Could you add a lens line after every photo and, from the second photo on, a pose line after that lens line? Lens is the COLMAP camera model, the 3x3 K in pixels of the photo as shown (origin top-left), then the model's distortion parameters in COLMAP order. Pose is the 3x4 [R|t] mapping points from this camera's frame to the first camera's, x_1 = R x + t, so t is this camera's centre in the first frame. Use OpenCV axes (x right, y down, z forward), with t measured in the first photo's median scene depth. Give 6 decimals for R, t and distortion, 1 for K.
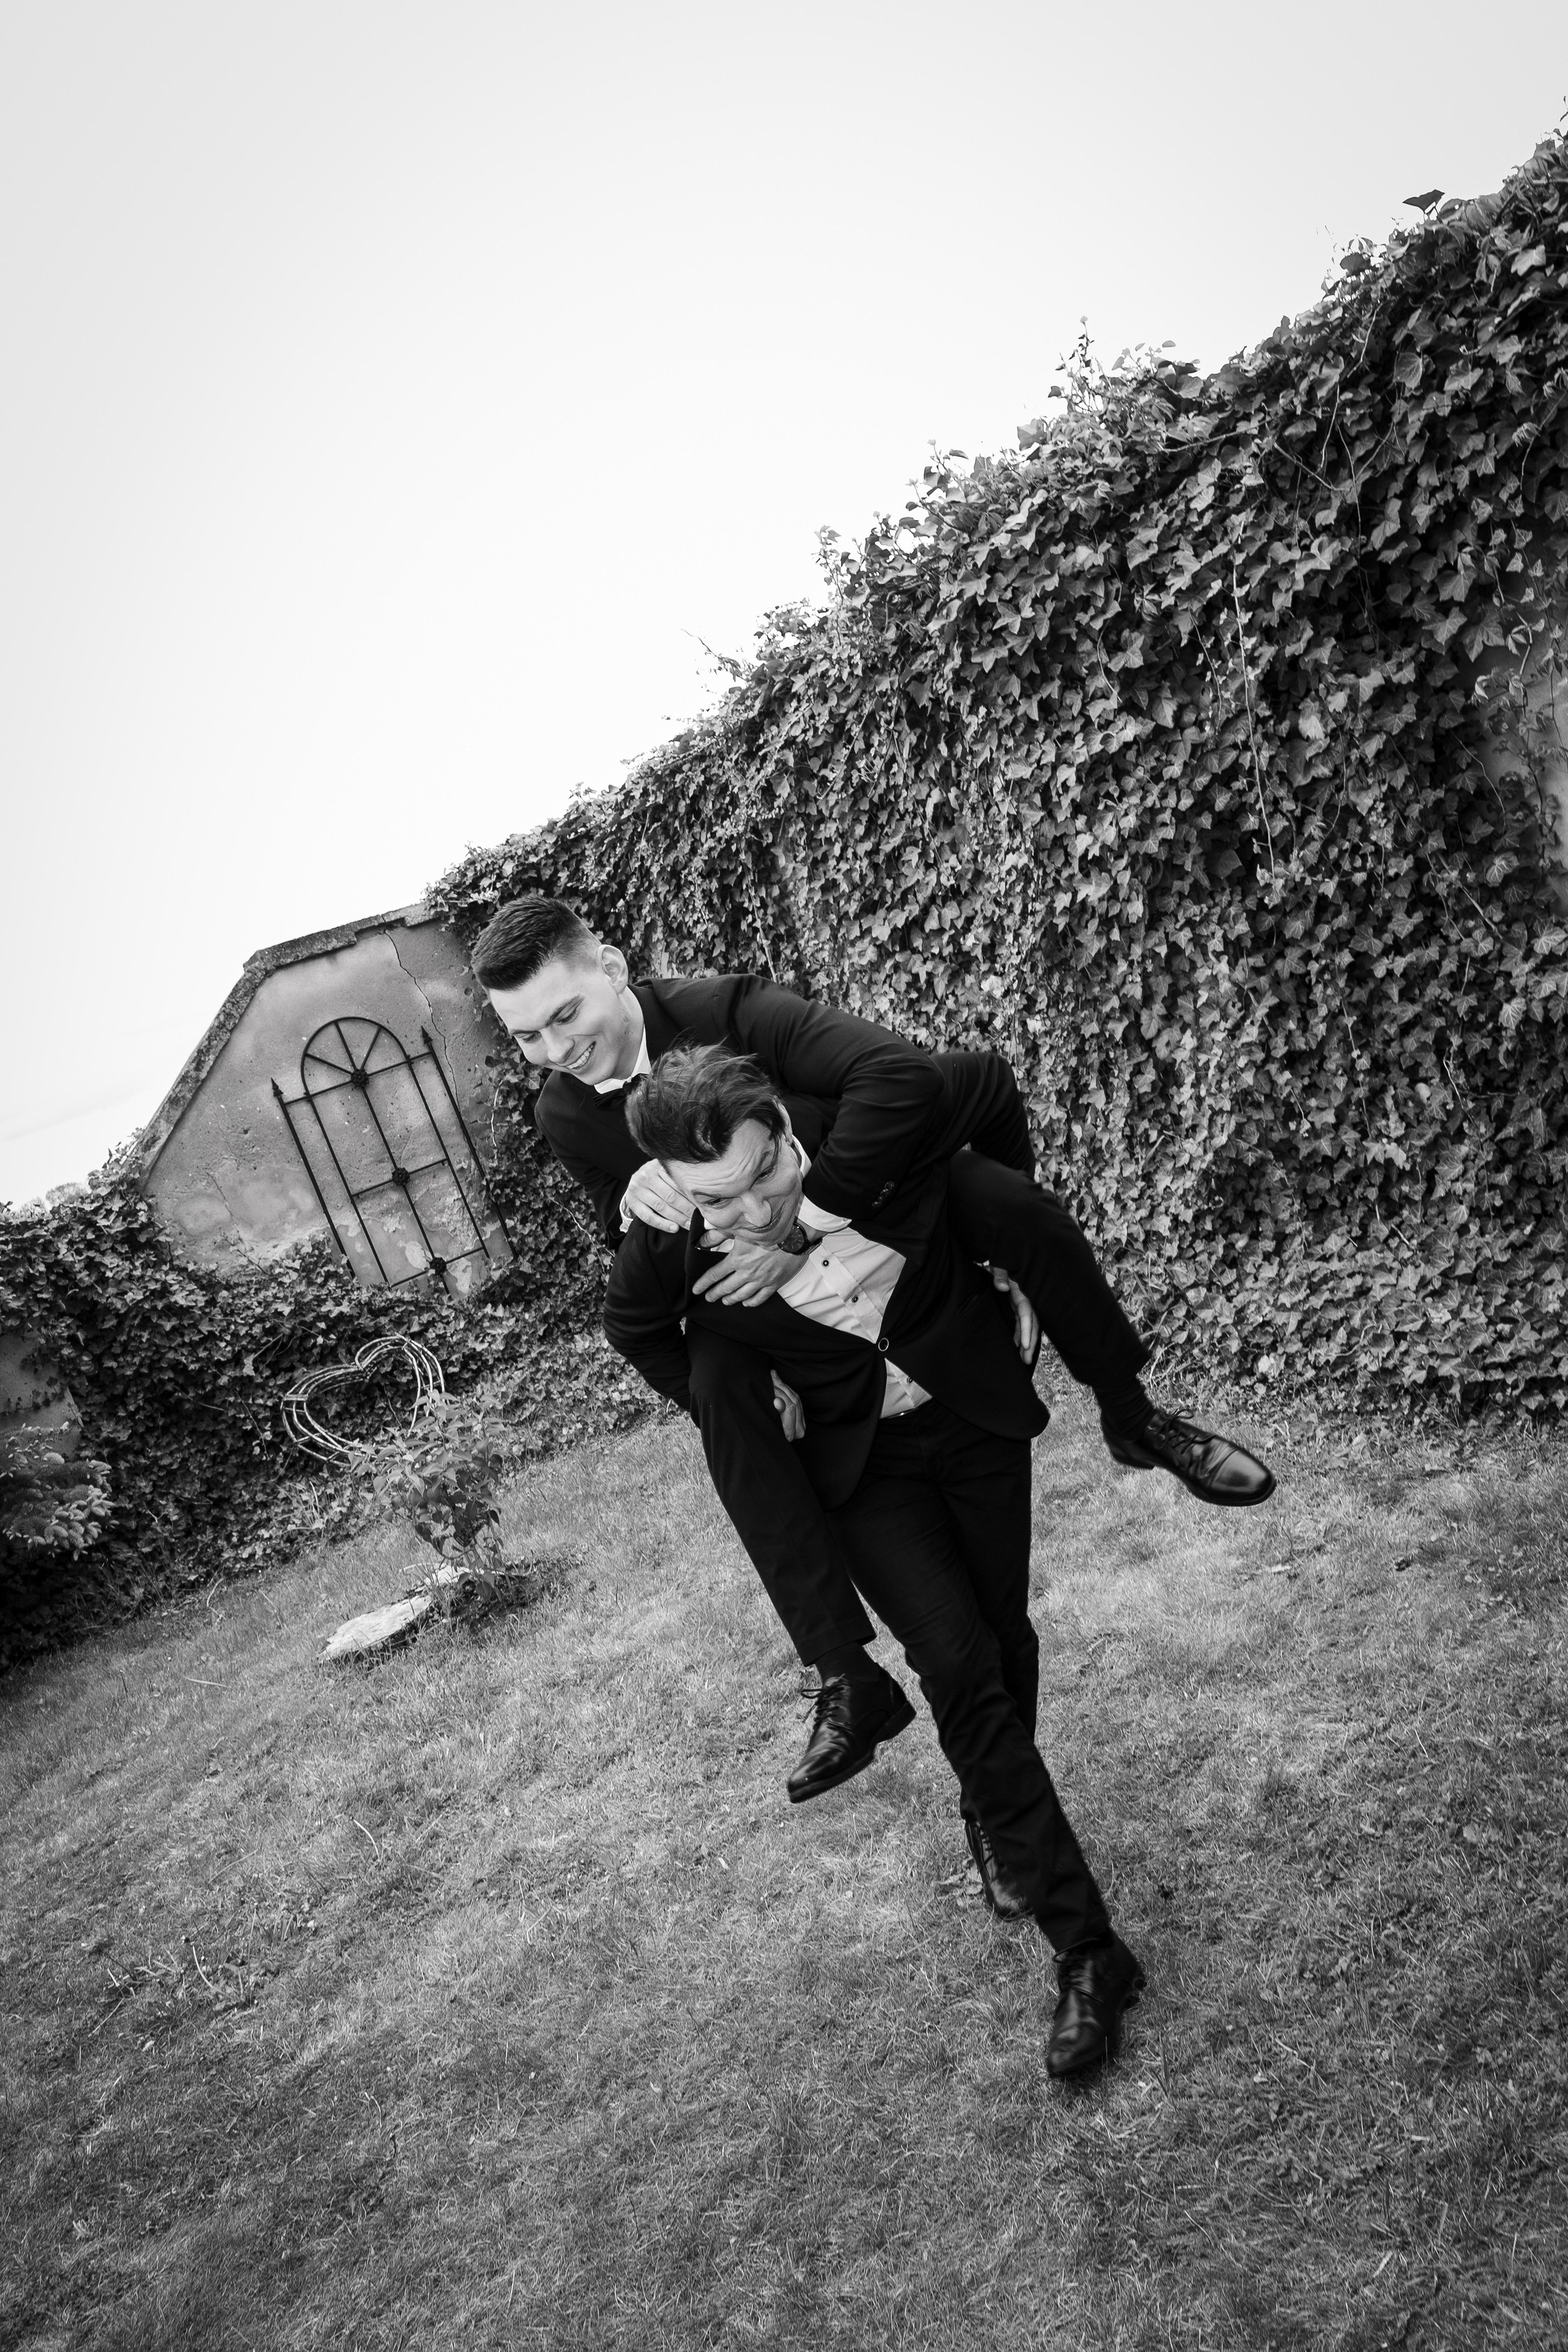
lens RADIAL K [[2001.9, 0, 784.0], [0, 2001.9, 1176.0], [0, 0, 1]] dist [0.051545, -0.001548]
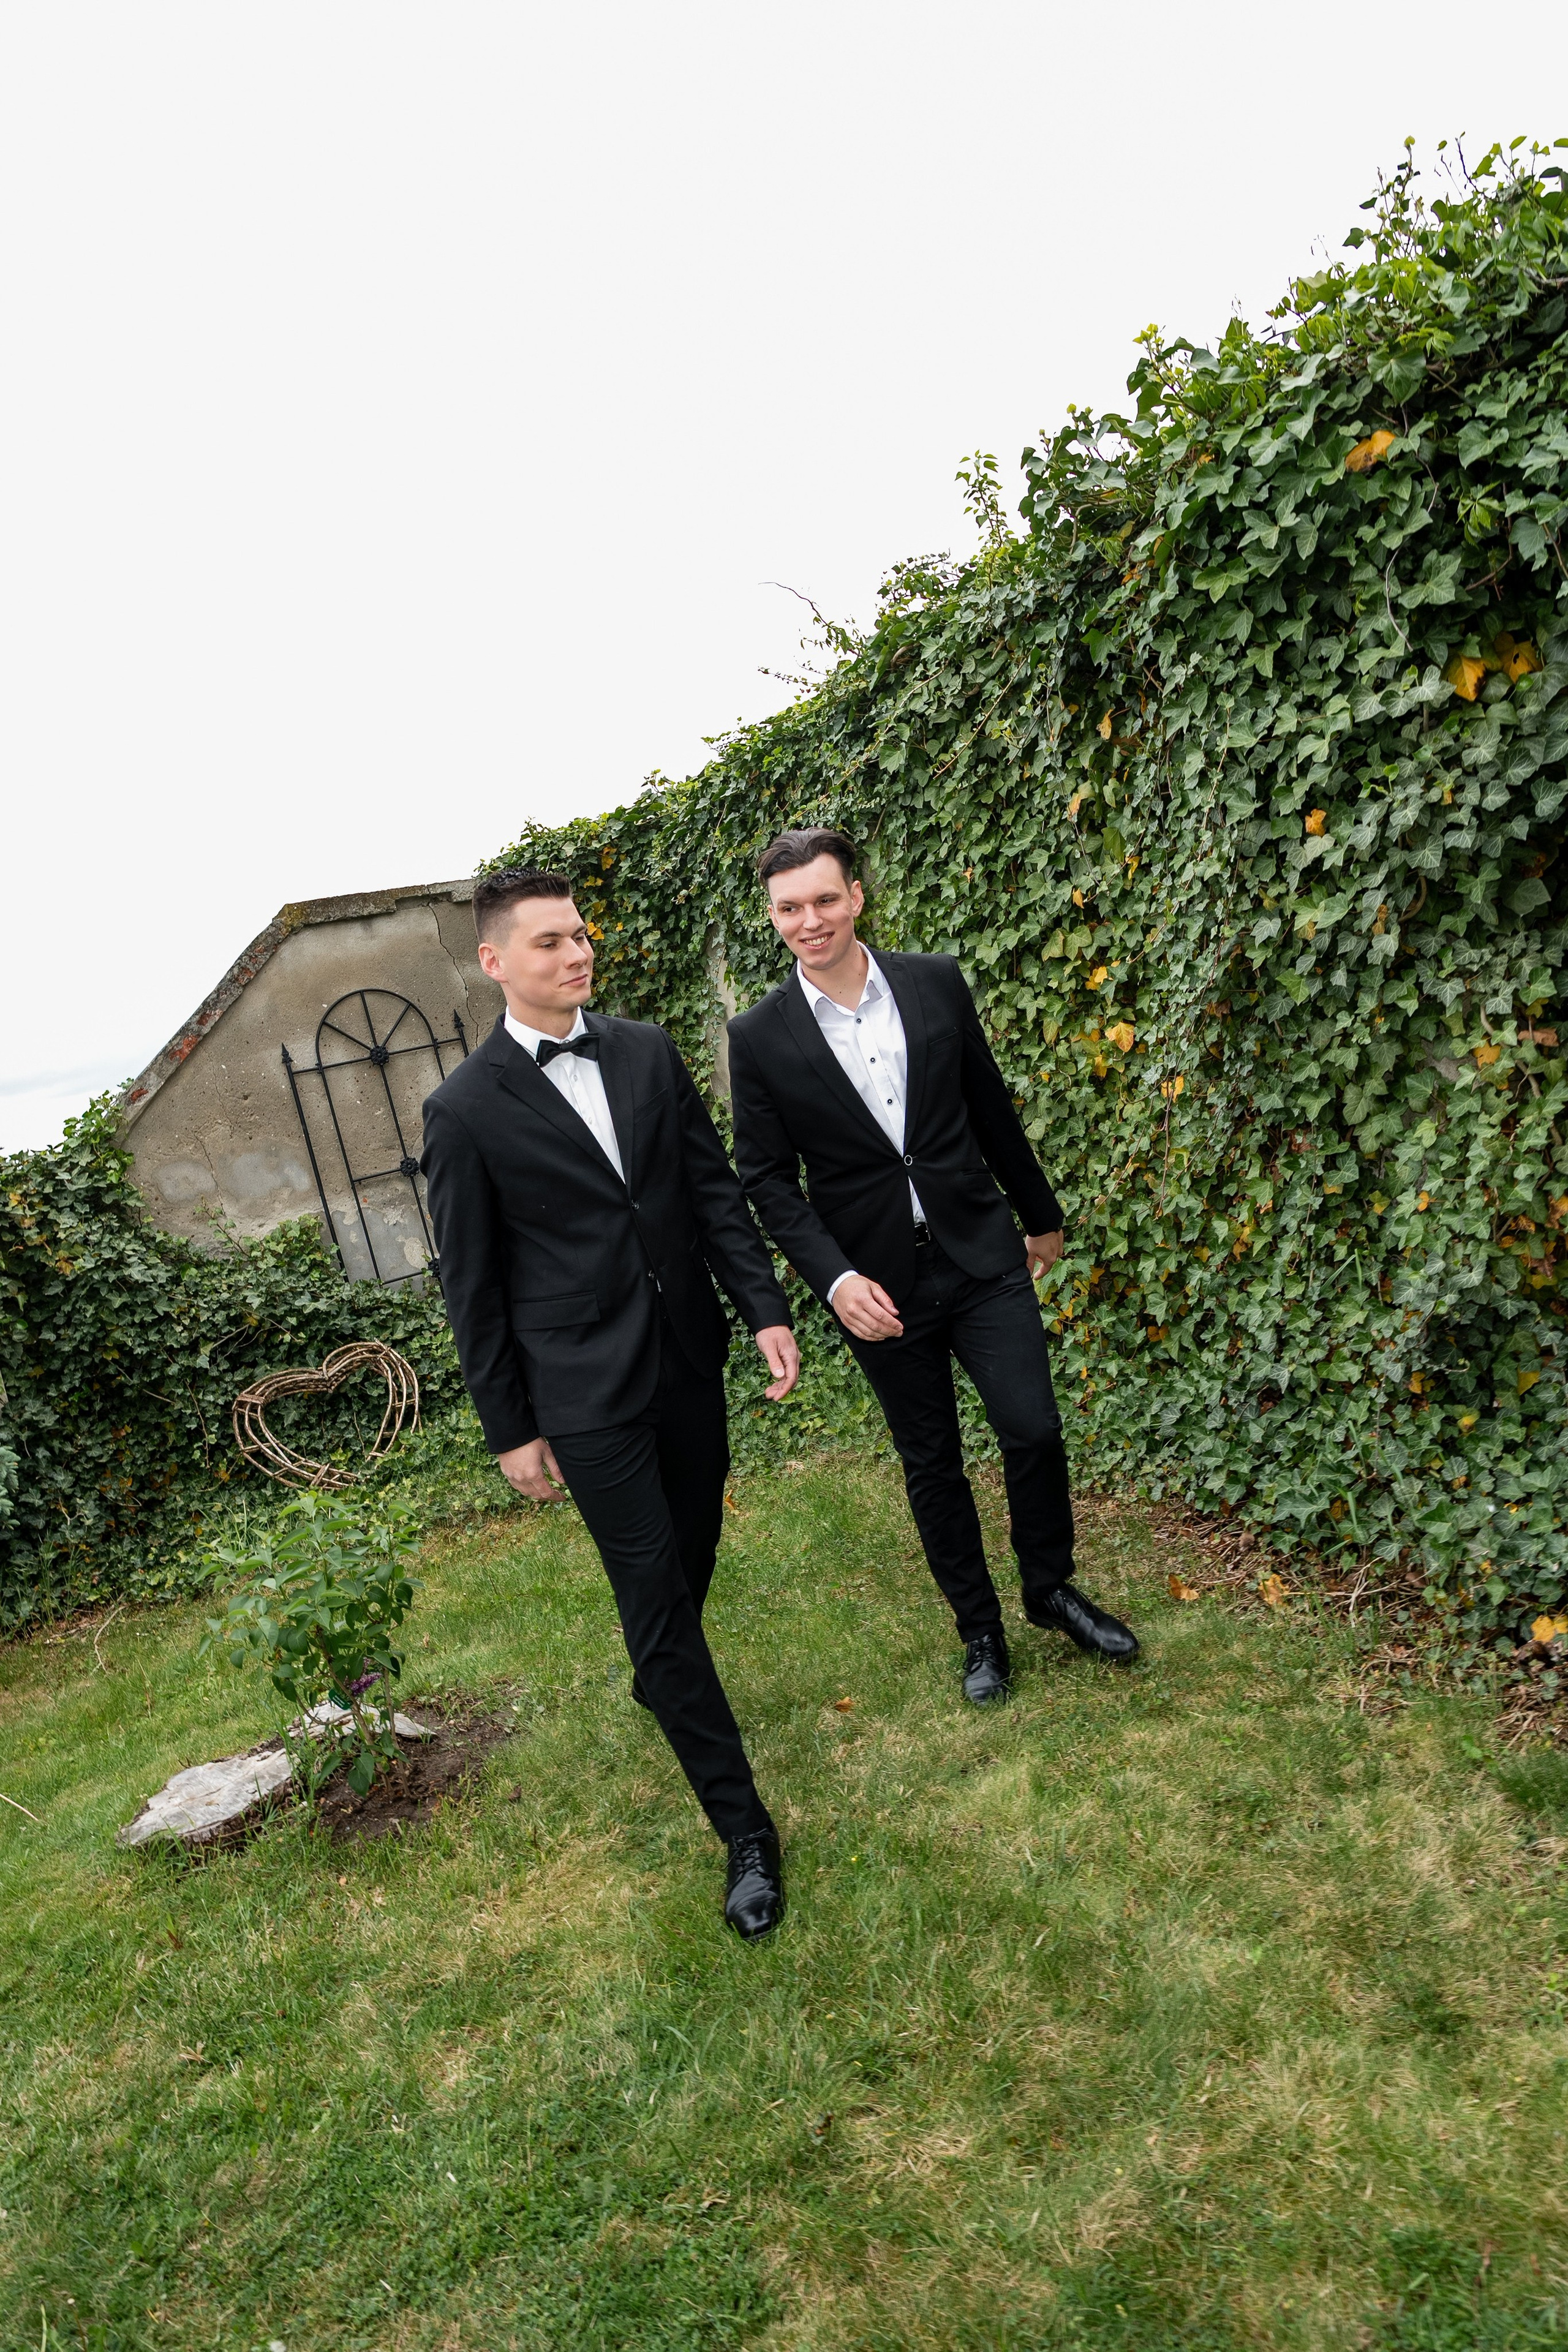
lens RADIAL K [[1581.0, 0, 784.0], [0, 1581.0, 1176.0], [0, 0, 1]] dist [-0.004133, -0.000997]
pose [[0.991692, 0.128600, -0.003017, -0.021129], [-0.128624, 0.991647, -0.009592, -0.013439], [0.001759, 0.009901, 0.999949, 0.340114]]
